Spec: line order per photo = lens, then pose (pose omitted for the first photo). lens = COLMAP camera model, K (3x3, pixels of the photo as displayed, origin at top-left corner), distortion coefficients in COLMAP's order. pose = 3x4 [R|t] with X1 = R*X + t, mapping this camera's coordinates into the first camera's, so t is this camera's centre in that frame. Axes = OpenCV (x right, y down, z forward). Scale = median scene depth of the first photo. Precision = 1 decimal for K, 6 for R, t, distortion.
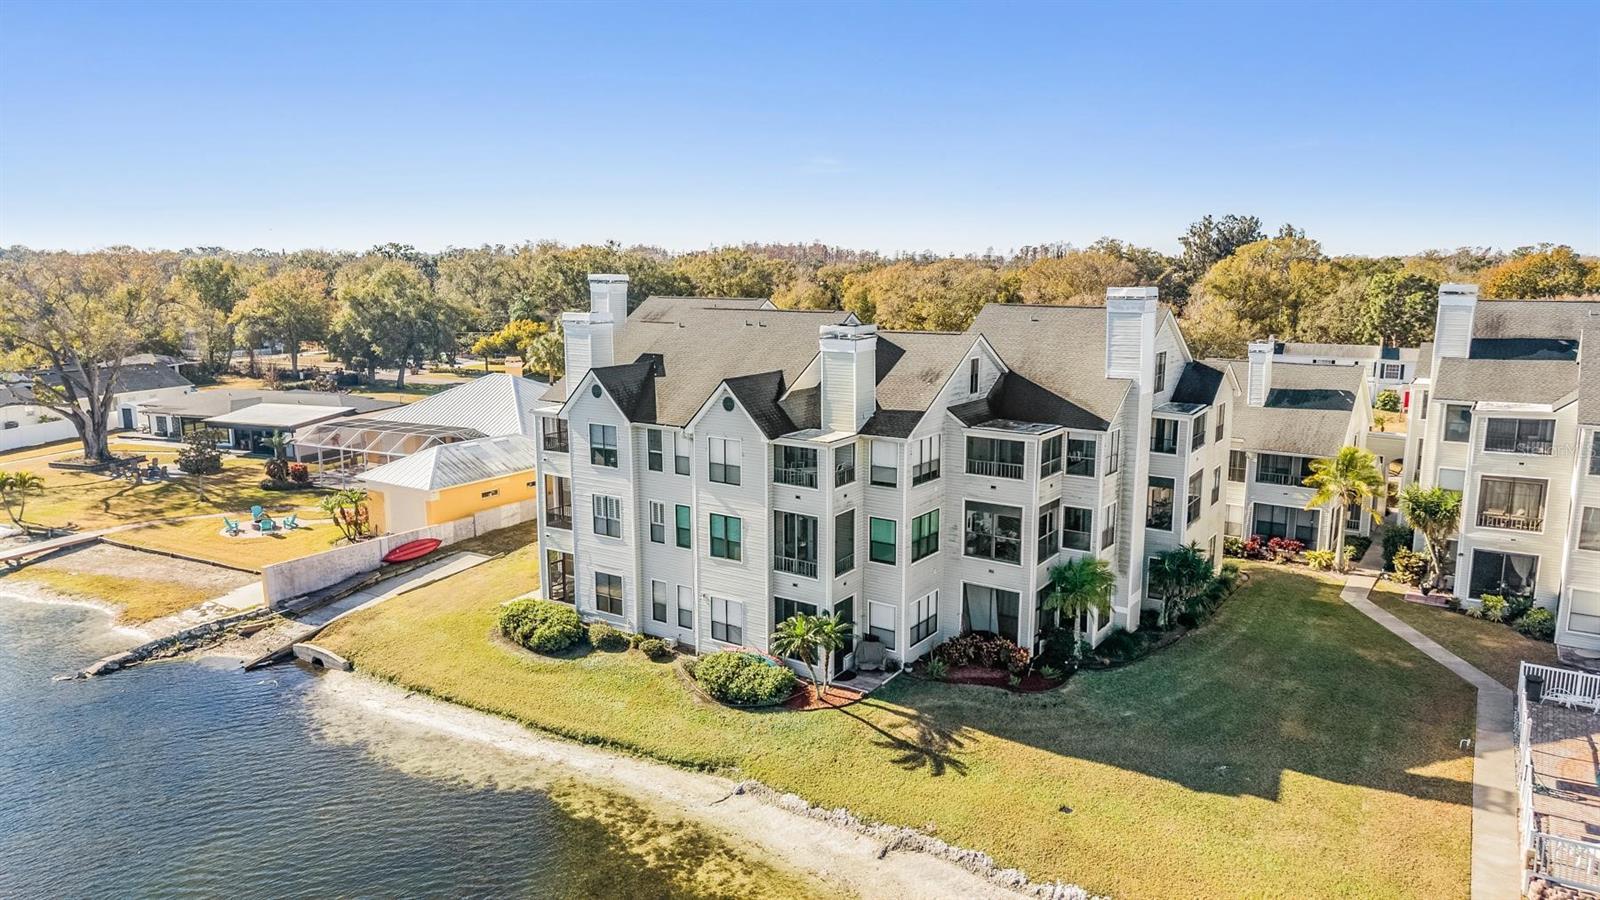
lens RADIAL K [[1073.7, 0, 800.0], [0, 1073.7, 450.0], [0, 0, 1]] dist [0.016715, -0.006481]
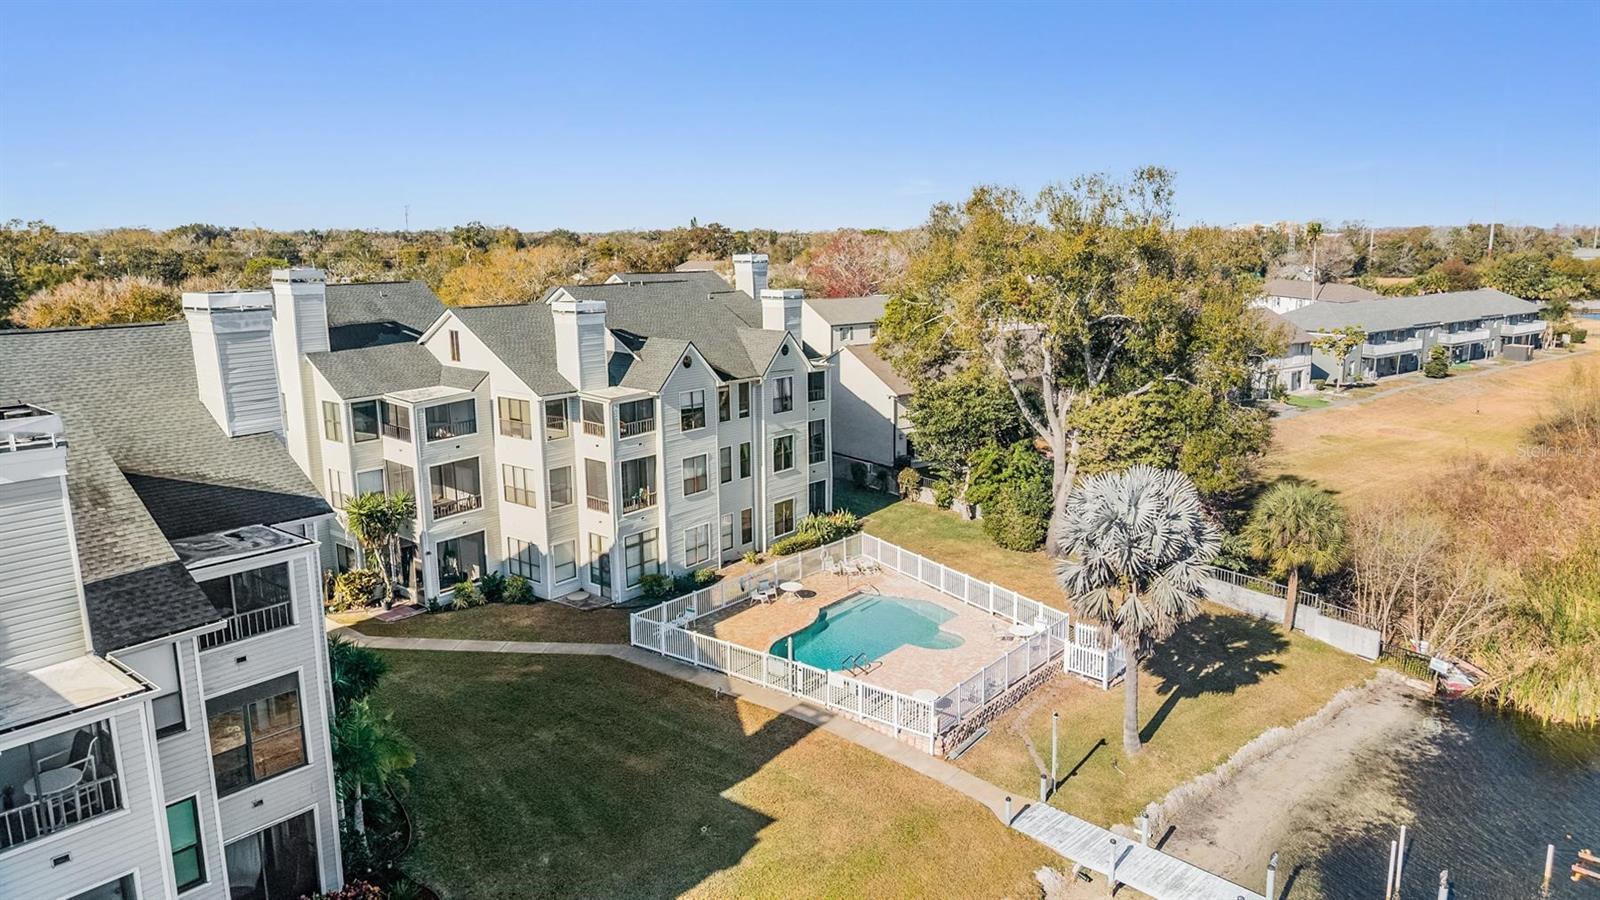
lens RADIAL K [[1073.7, 0, 800.0], [0, 1073.7, 450.0], [0, 0, 1]] dist [0.016715, -0.006481]
pose [[0.097154, -0.196130, 0.975753, -0.316189], [0.191037, 0.965836, 0.175115, -0.112831], [-0.976763, 0.169391, 0.131303, 0.625512]]
